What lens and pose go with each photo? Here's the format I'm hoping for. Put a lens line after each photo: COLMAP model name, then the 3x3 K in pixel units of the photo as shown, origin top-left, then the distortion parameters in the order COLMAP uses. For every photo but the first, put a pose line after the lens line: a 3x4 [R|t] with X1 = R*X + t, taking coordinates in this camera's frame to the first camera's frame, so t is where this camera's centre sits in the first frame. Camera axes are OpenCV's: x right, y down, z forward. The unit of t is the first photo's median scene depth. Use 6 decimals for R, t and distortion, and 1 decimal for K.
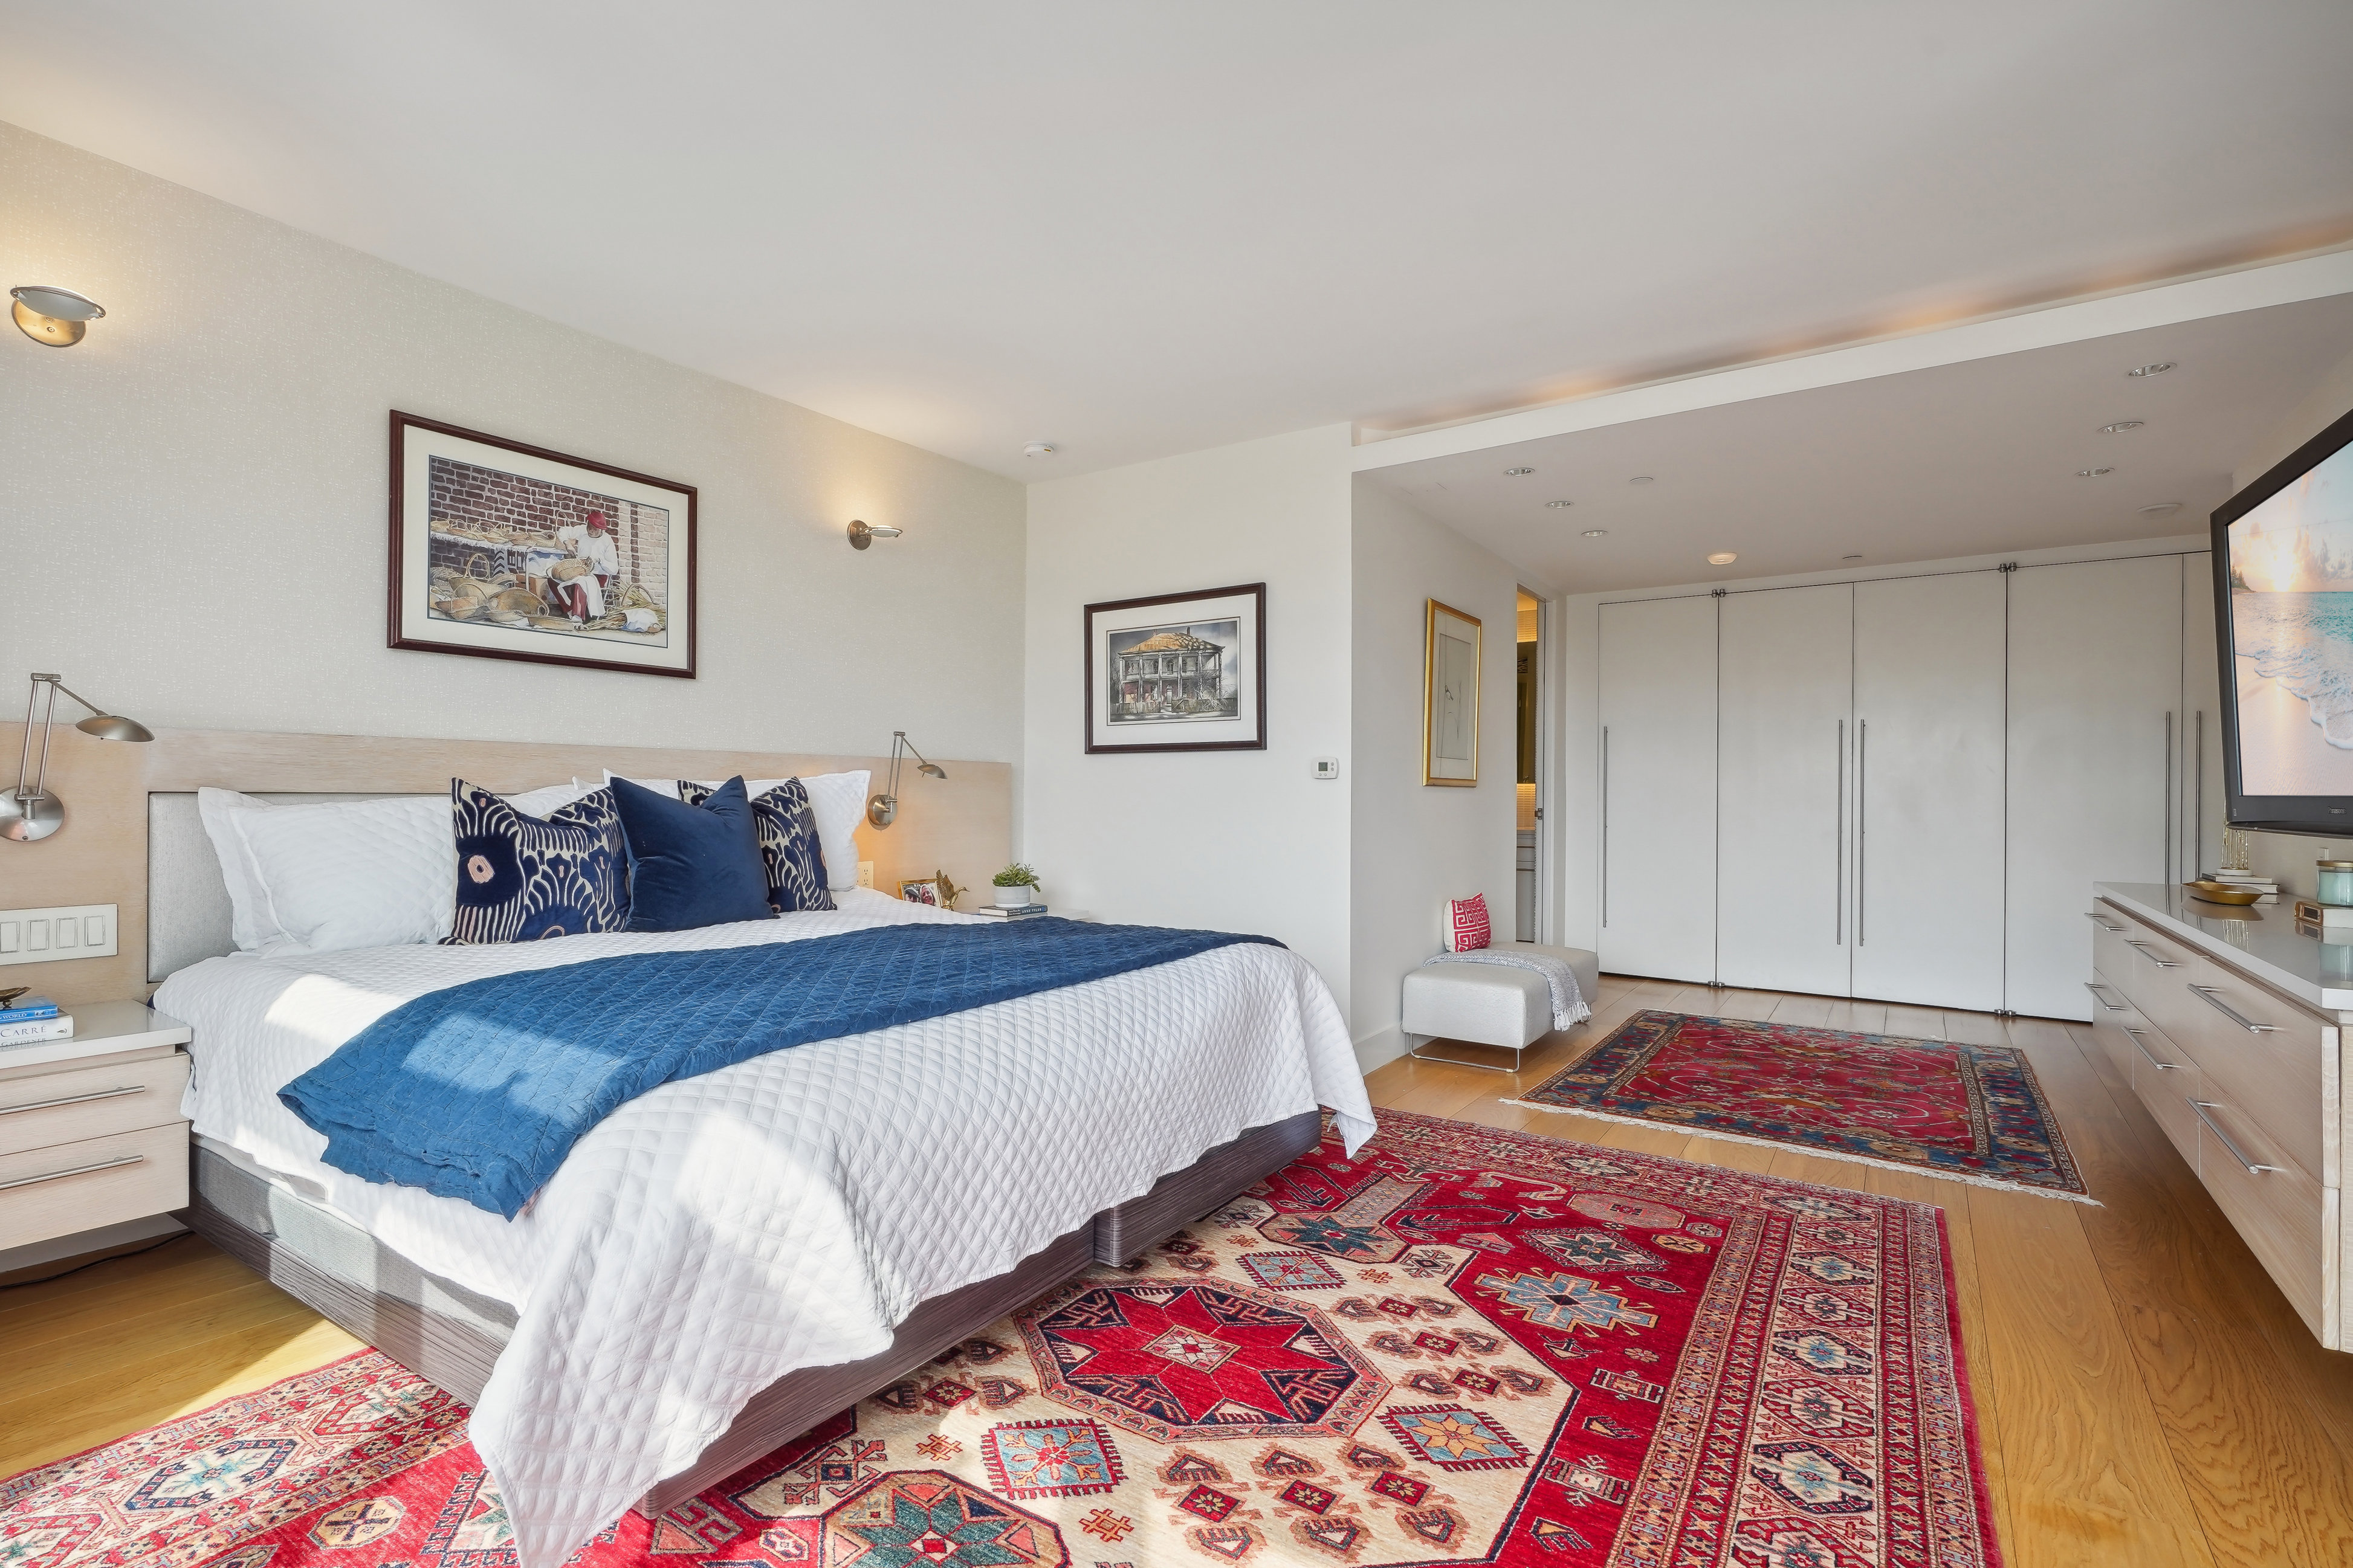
lens RADIAL K [[1088.4, 0, 1158.7], [0, 1088.4, 784.4], [0, 0, 1]] dist [-0.008173, 0.002110]
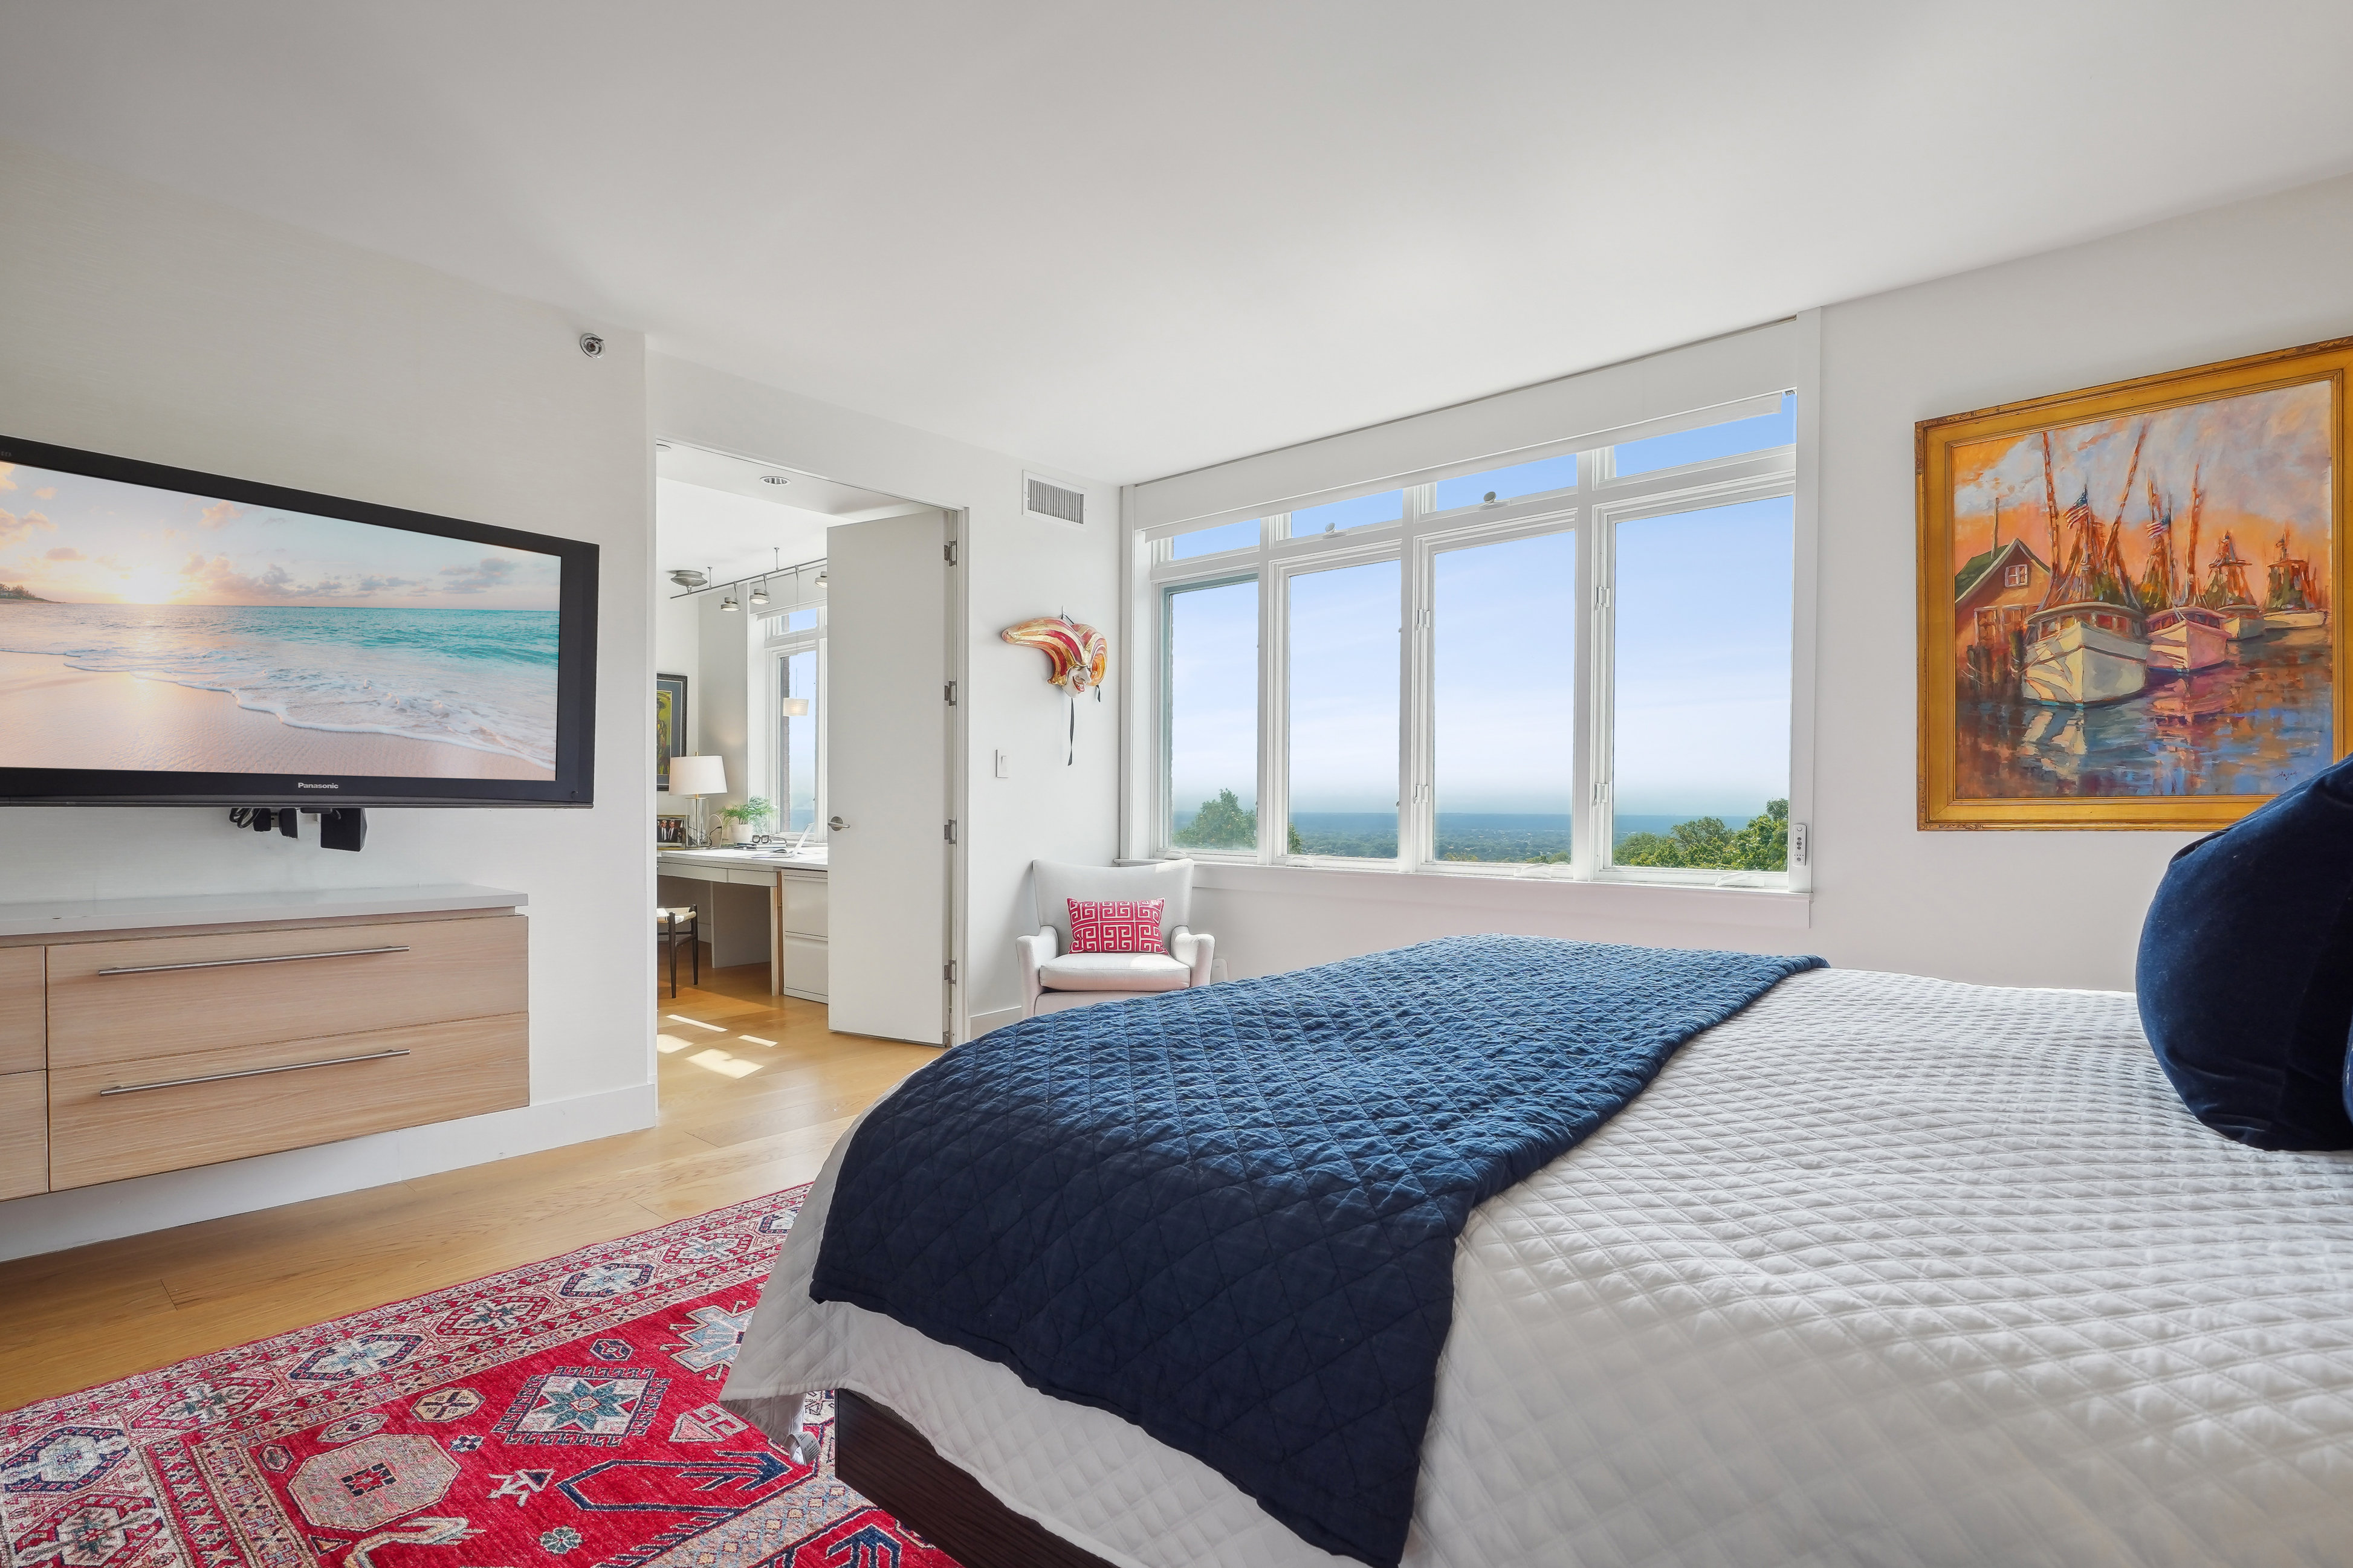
lens RADIAL K [[1088.4, 0, 1146.6], [0, 1088.4, 826.5], [0, 0, 1]] dist [-0.008173, 0.002110]
pose [[-0.992049, -0.019131, 0.124389, -0.048285], [-0.016962, 0.999686, 0.018467, 0.025373], [-0.124704, 0.016210, -0.992062, 1.556209]]
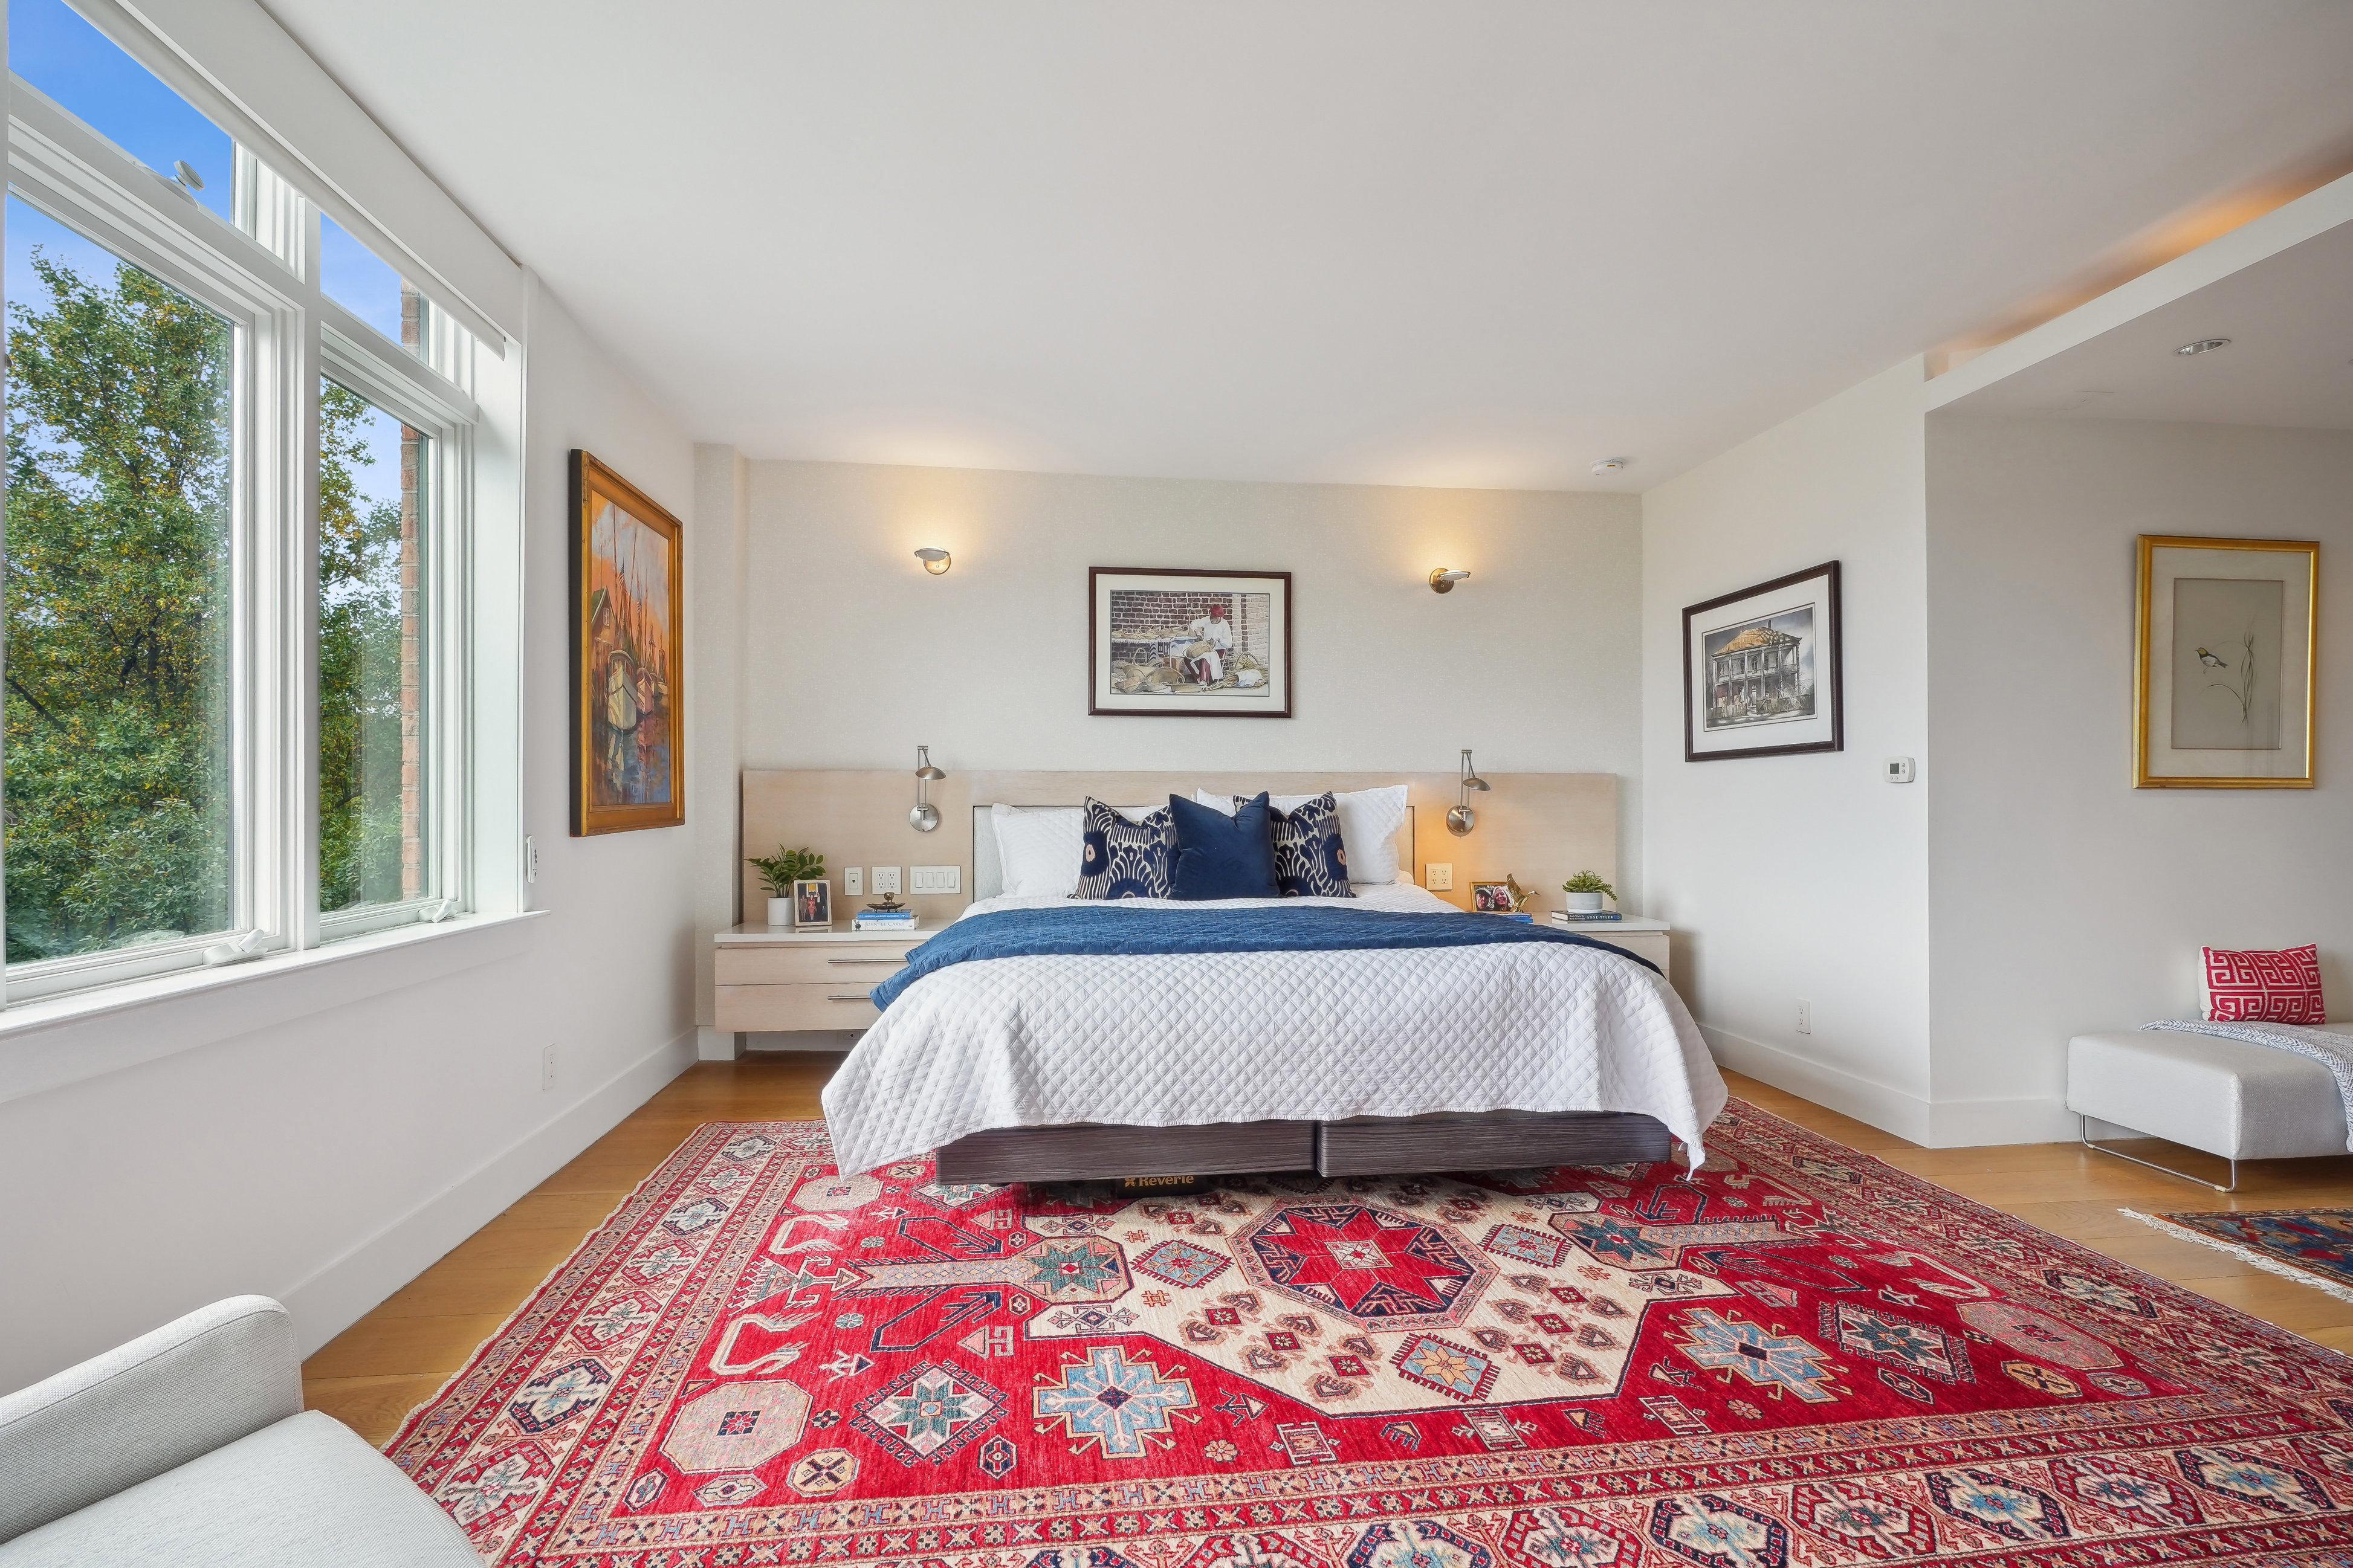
lens RADIAL K [[1088.4, 0, 1165.2], [0, 1088.4, 799.3], [0, 0, 1]] dist [-0.008173, 0.002110]
pose [[0.658538, -0.010121, -0.752480, 0.622384], [0.010927, 0.999933, -0.003886, 0.006605], [0.752468, -0.005663, 0.658604, 0.023768]]
